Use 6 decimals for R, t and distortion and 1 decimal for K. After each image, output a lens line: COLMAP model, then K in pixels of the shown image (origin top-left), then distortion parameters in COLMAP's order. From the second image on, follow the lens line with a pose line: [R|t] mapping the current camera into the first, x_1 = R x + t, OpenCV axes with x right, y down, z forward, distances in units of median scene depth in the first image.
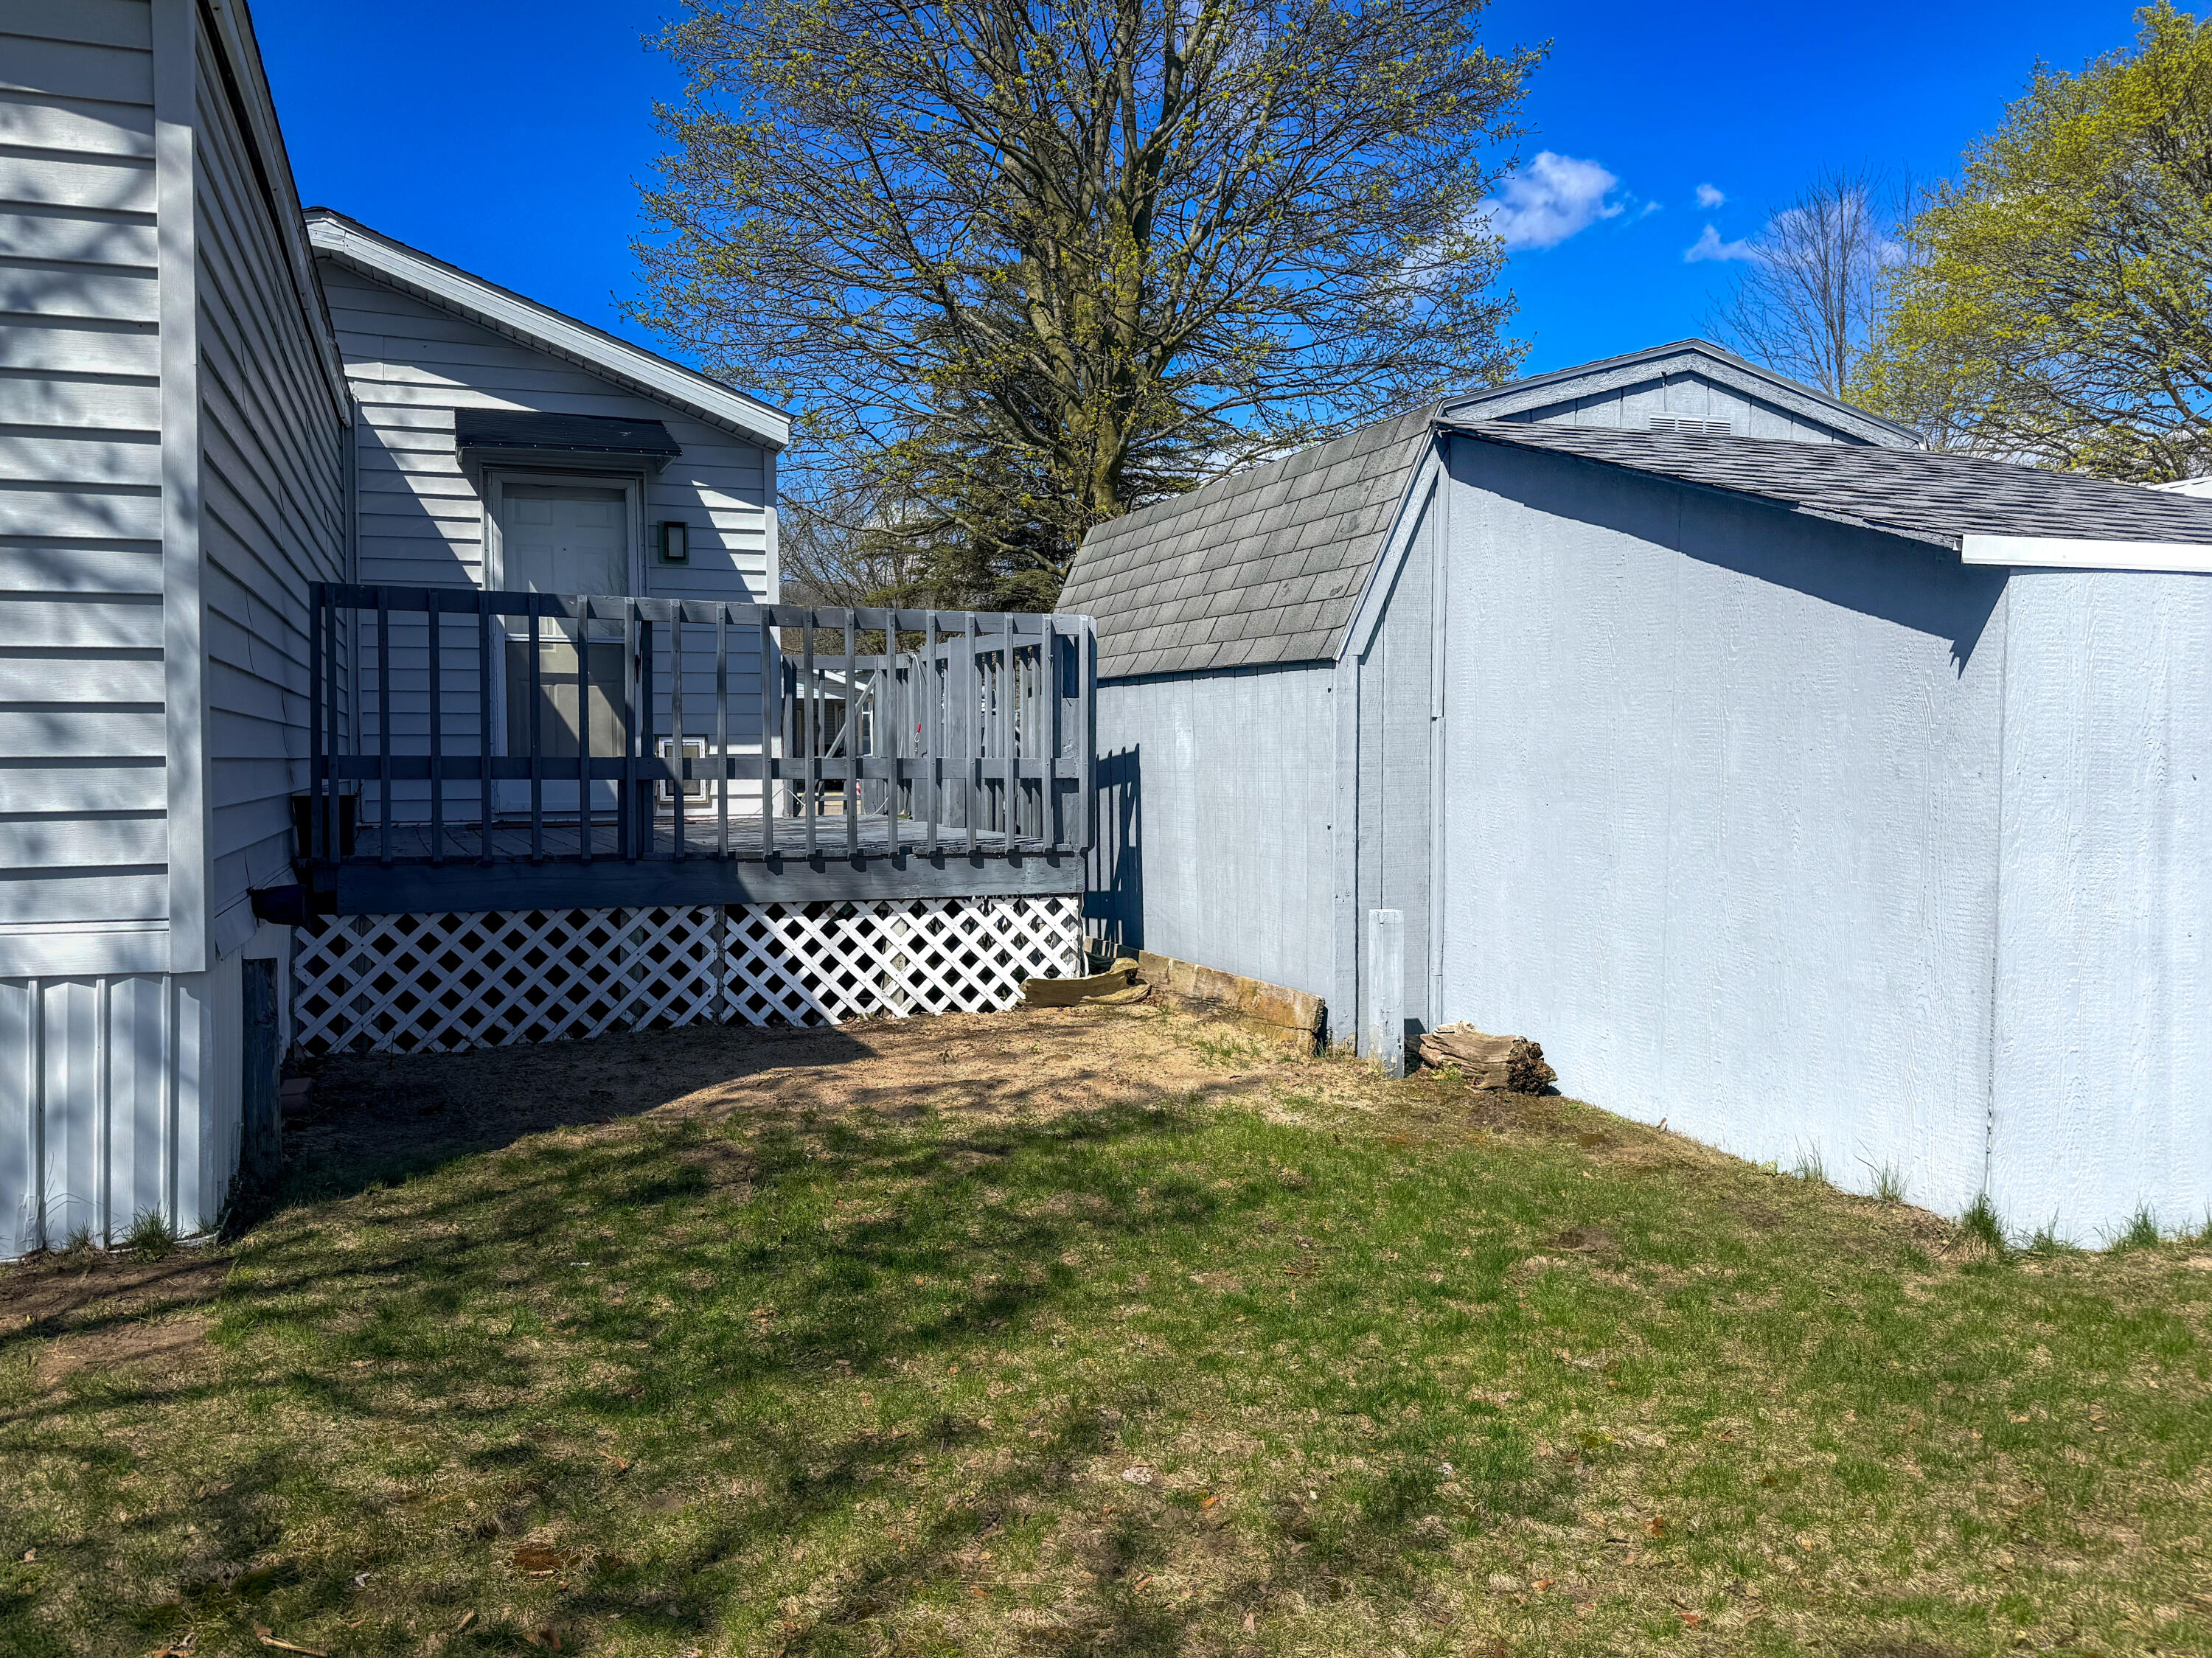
lens RADIAL K [[1570.0, 0, 1106.0], [0, 1570.0, 829.0], [0, 0, 1]] dist [0.122611, -0.166368]
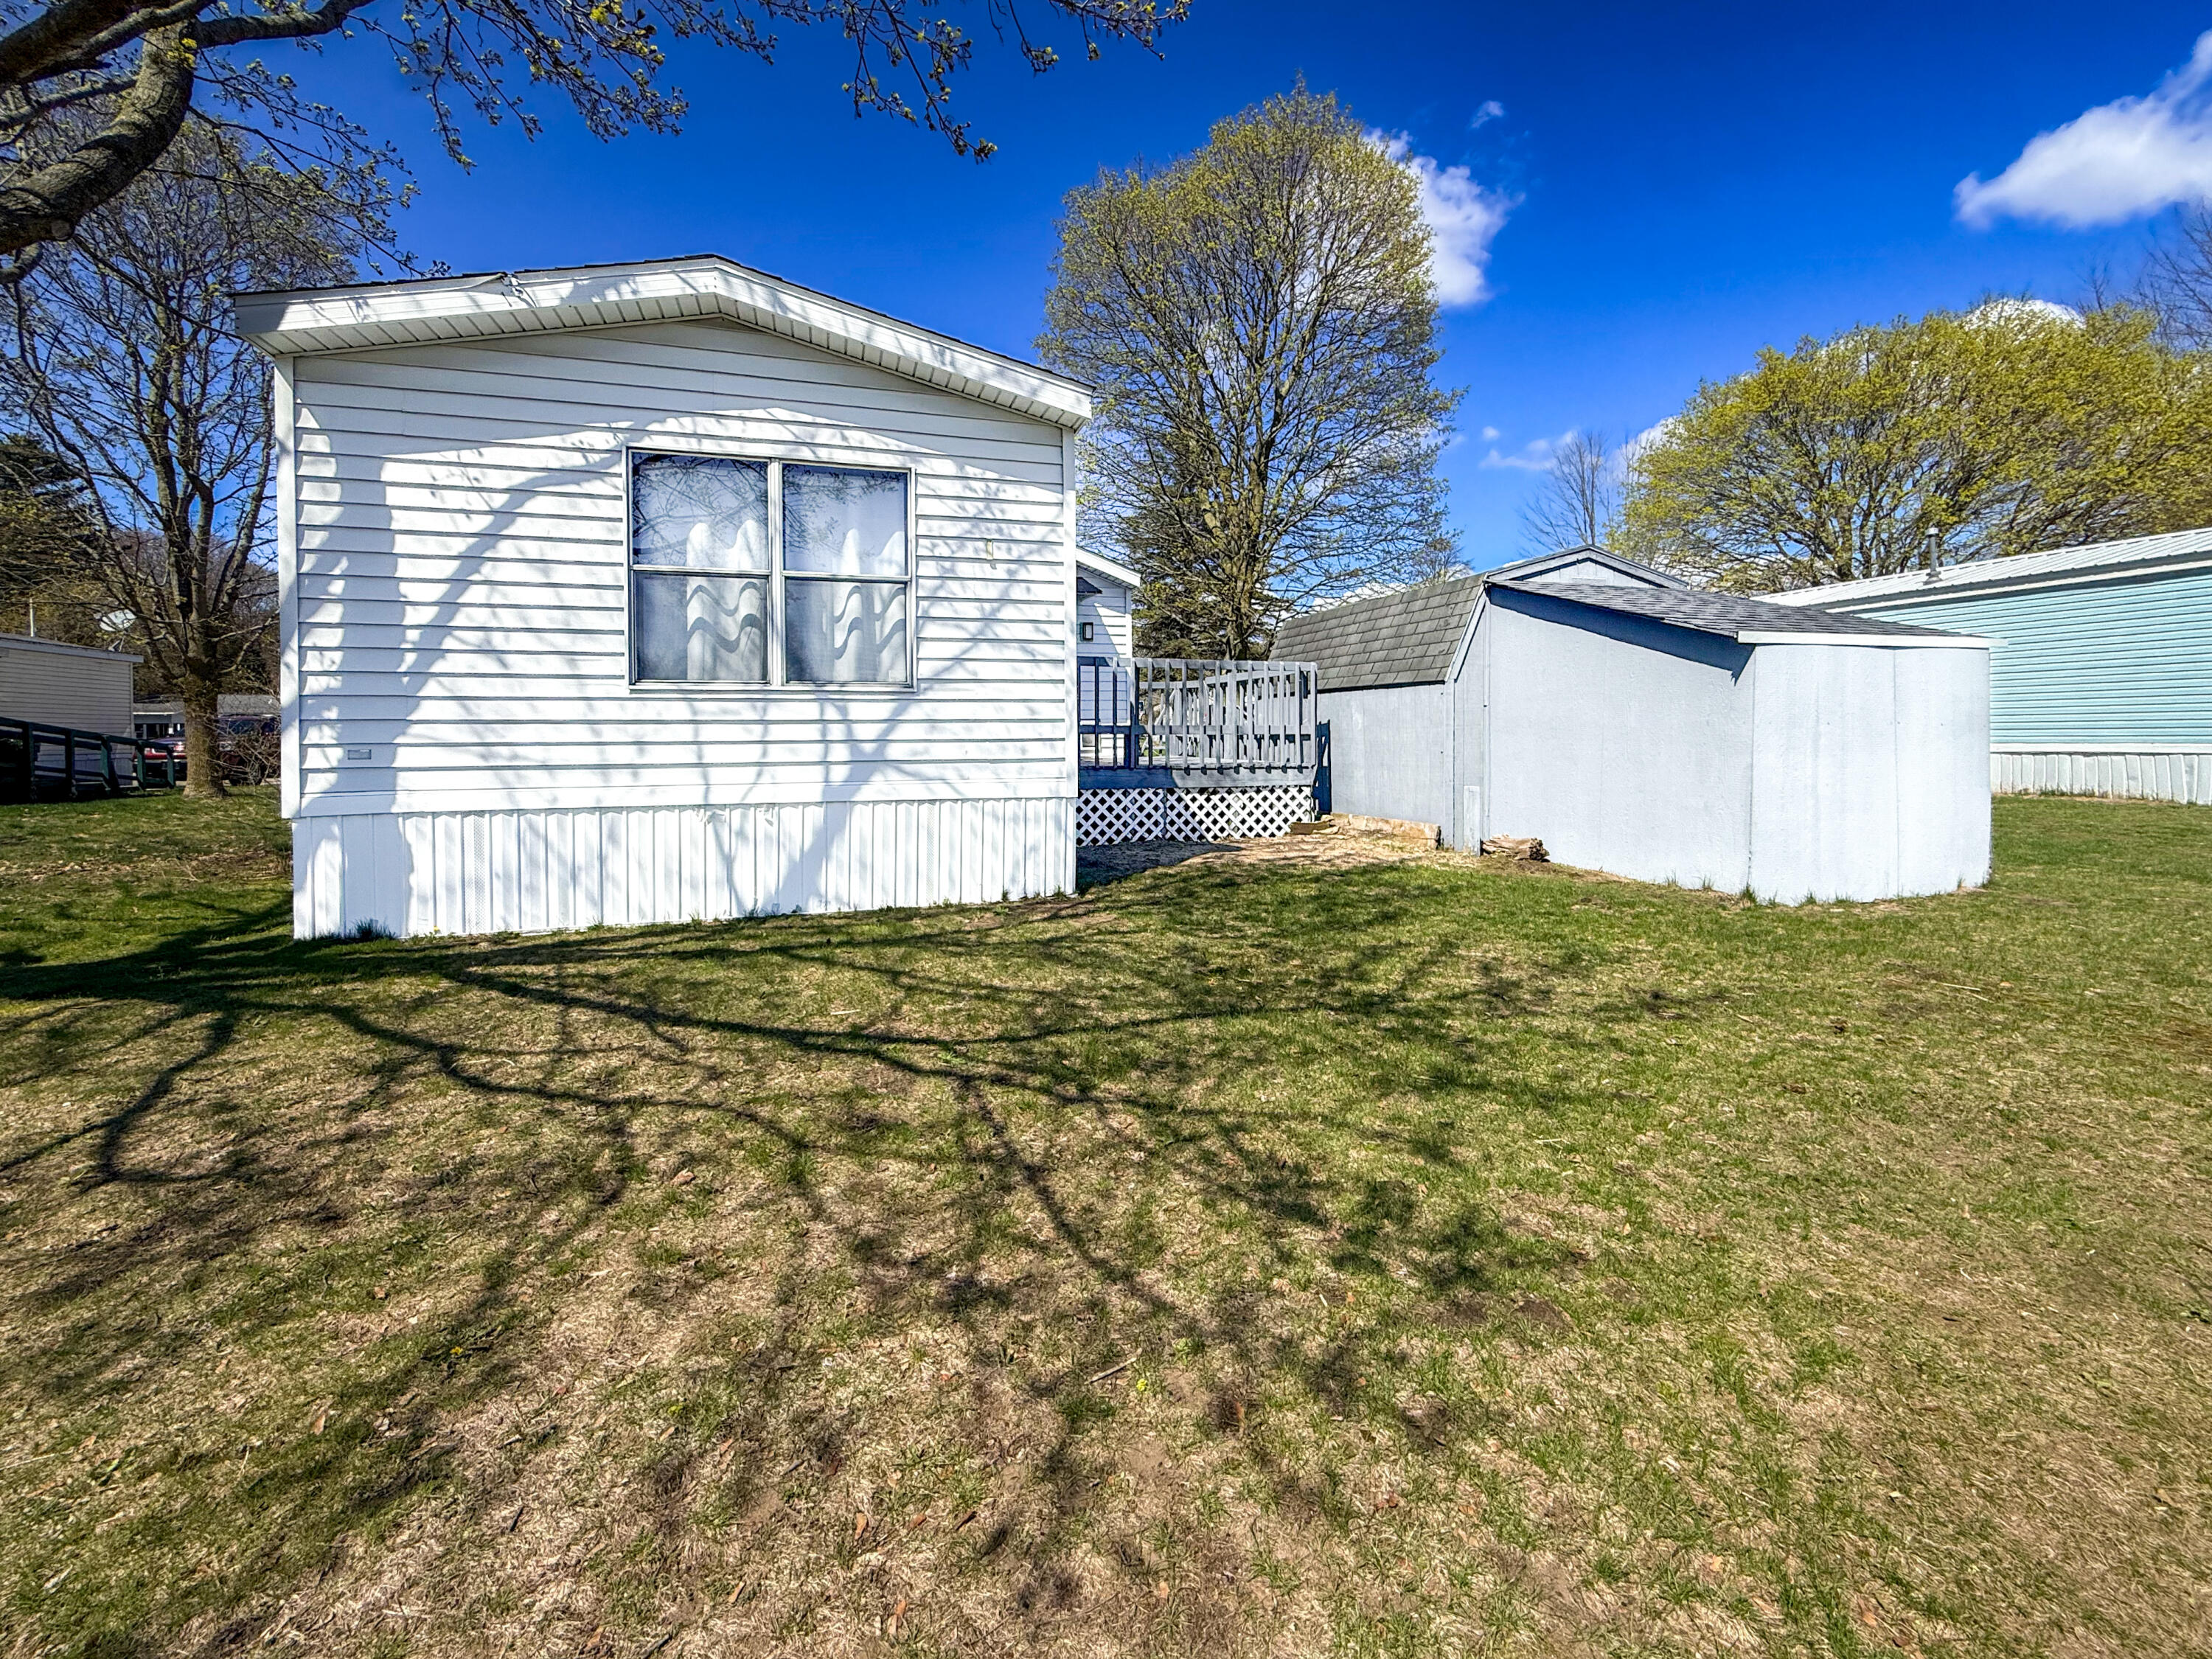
lens RADIAL K [[885.3, 0, 1105.7], [0, 885.3, 763.8], [0, 0, 1]] dist [0.000868, 0.000160]
pose [[0.998805, -0.002930, -0.048778, -0.266529], [0.001939, 0.999791, -0.020352, 0.038018], [0.048827, 0.020233, 0.998602, -0.308571]]
